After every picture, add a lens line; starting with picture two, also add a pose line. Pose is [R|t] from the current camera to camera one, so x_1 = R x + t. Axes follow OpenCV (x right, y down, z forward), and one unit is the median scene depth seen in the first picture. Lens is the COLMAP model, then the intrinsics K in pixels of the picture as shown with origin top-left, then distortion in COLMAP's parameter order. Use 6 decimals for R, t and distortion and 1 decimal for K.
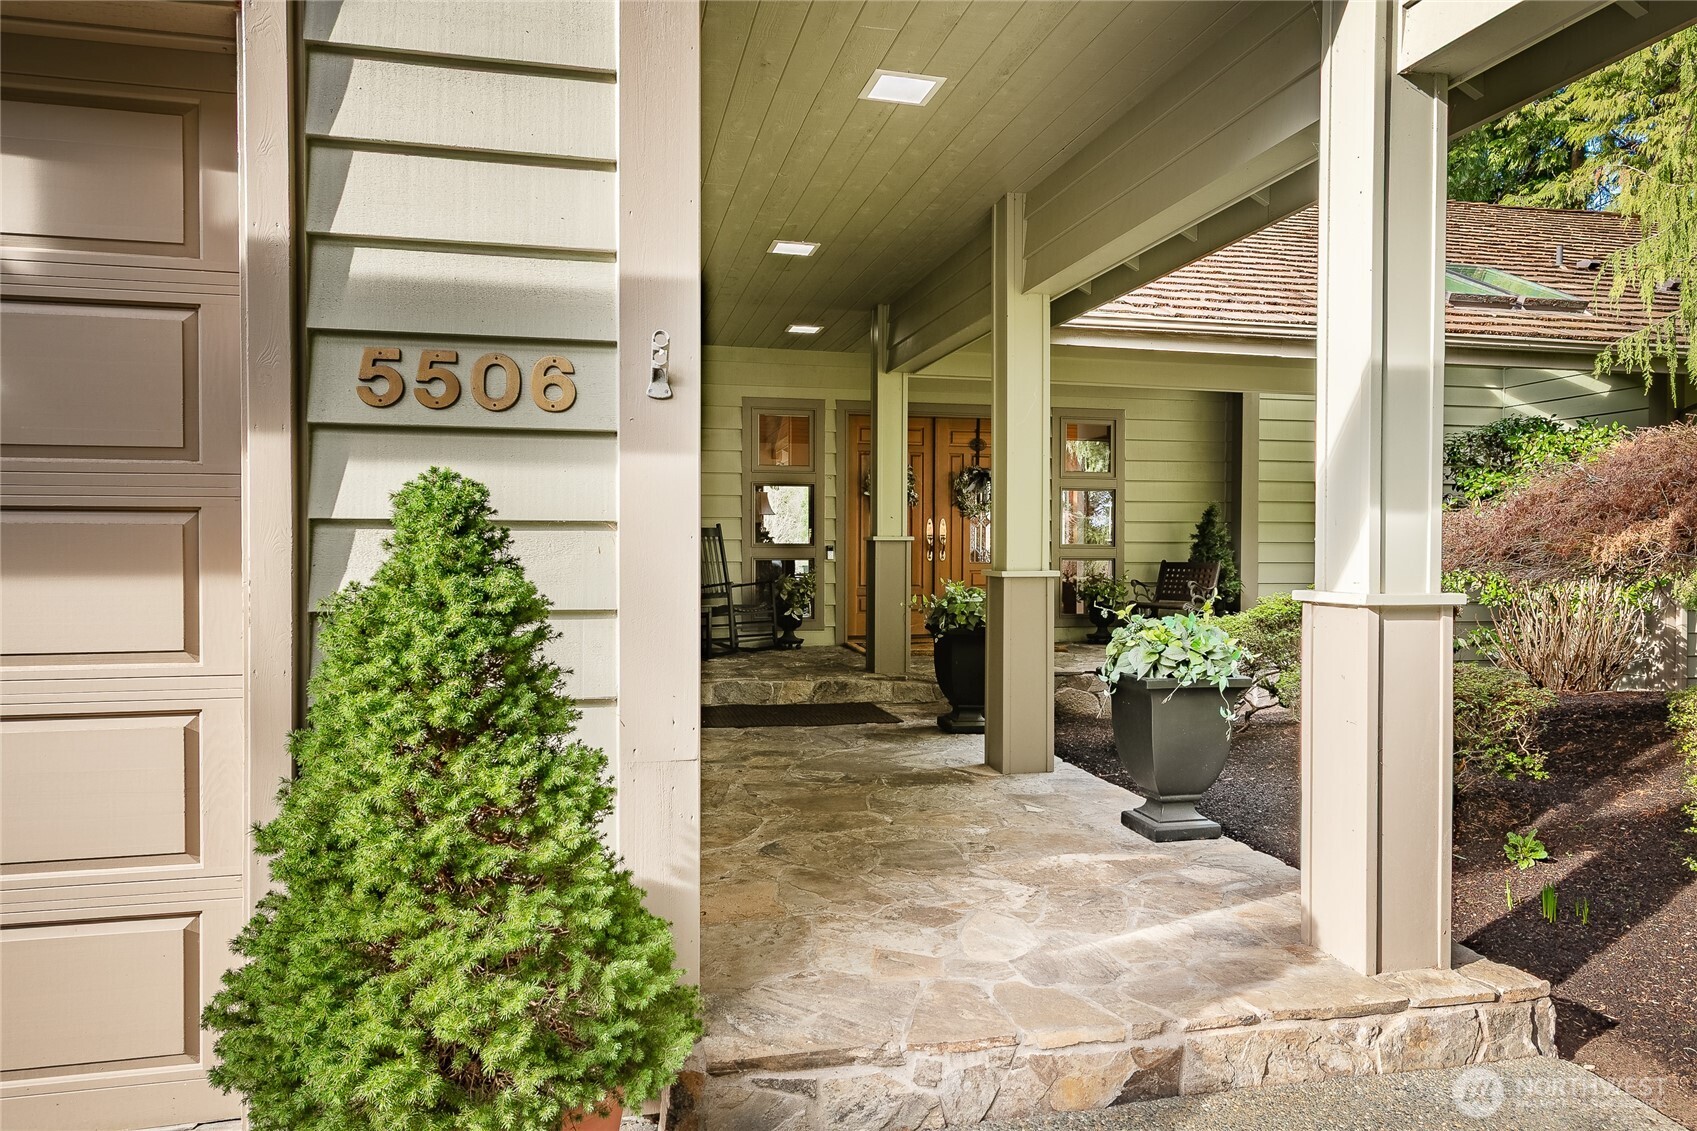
lens RADIAL K [[1133.7, 0, 848.5], [0, 1133.7, 565.5], [0, 0, 1]] dist [-0.000179, -0.000060]
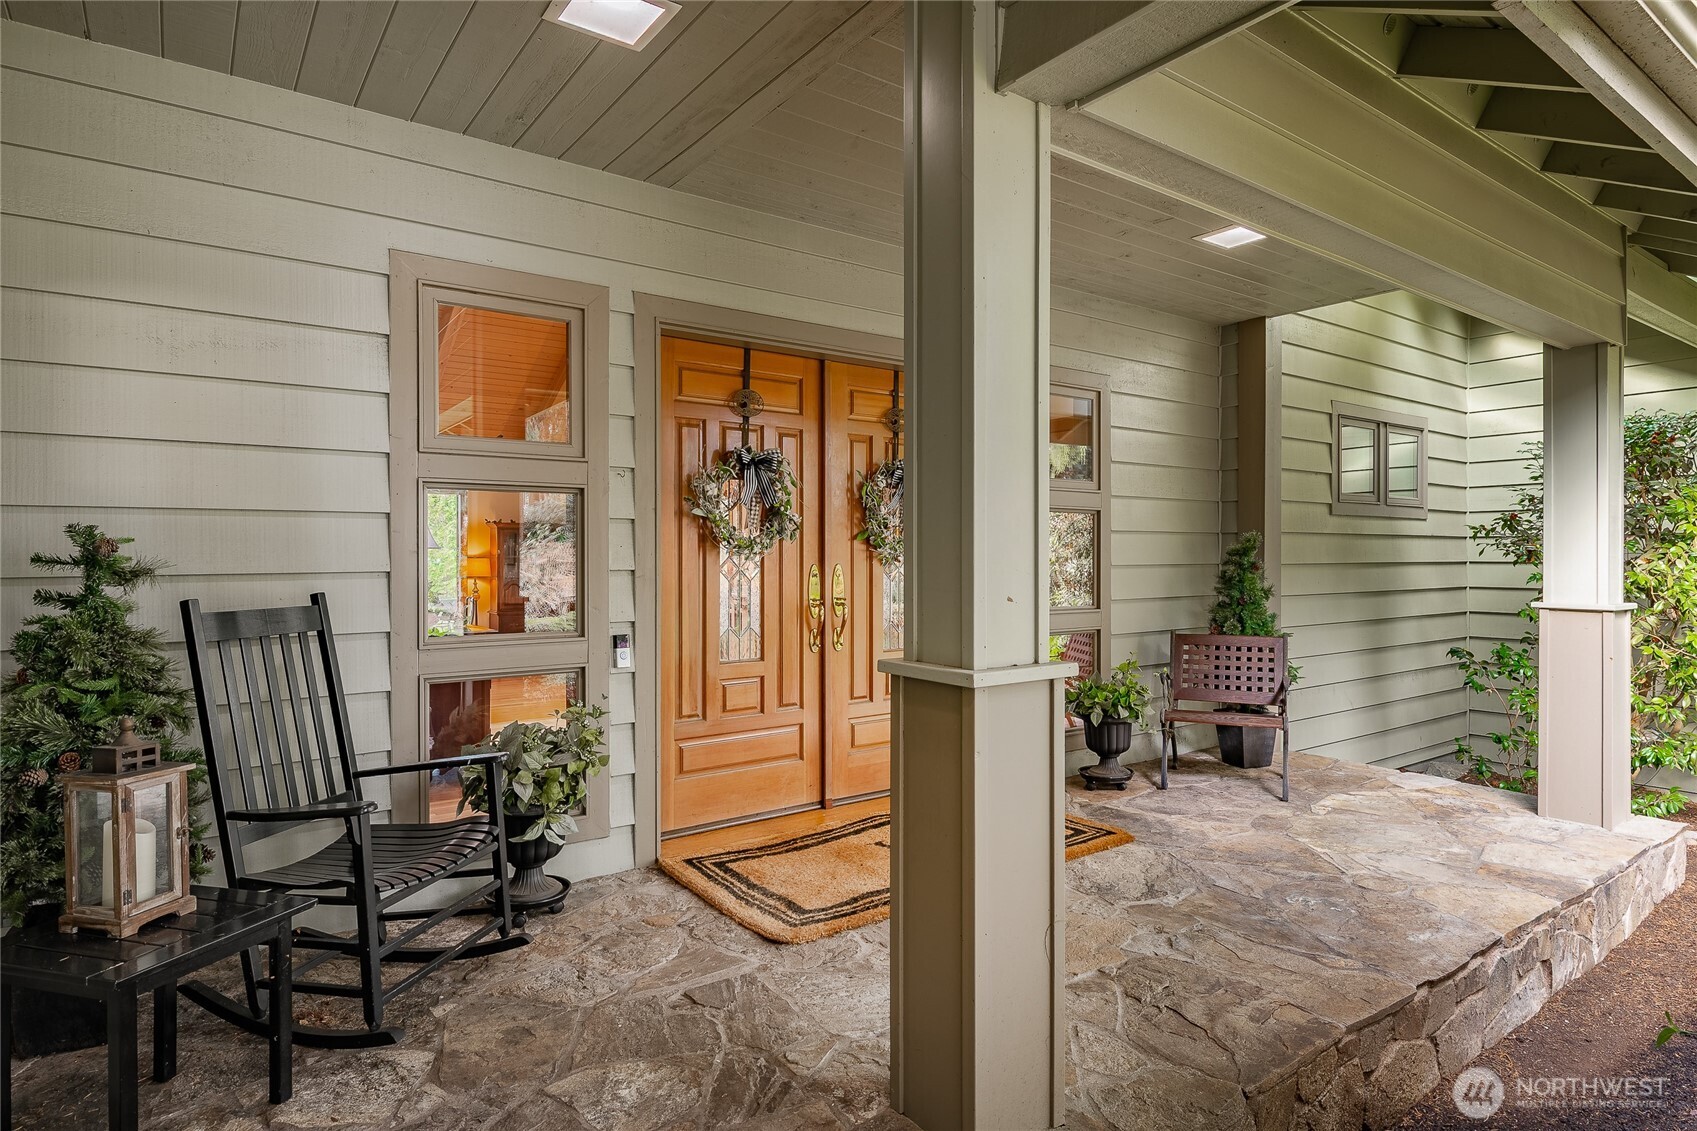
lens RADIAL K [[928.1, 0, 848.5], [0, 928.1, 565.5], [0, 0, 1]] dist [0.001715, 0.000158]
pose [[0.919737, -0.008285, 0.392447, -0.074726], [0.010577, 0.999937, -0.003678, -0.041767], [-0.392392, 0.007534, 0.919767, 0.656791]]
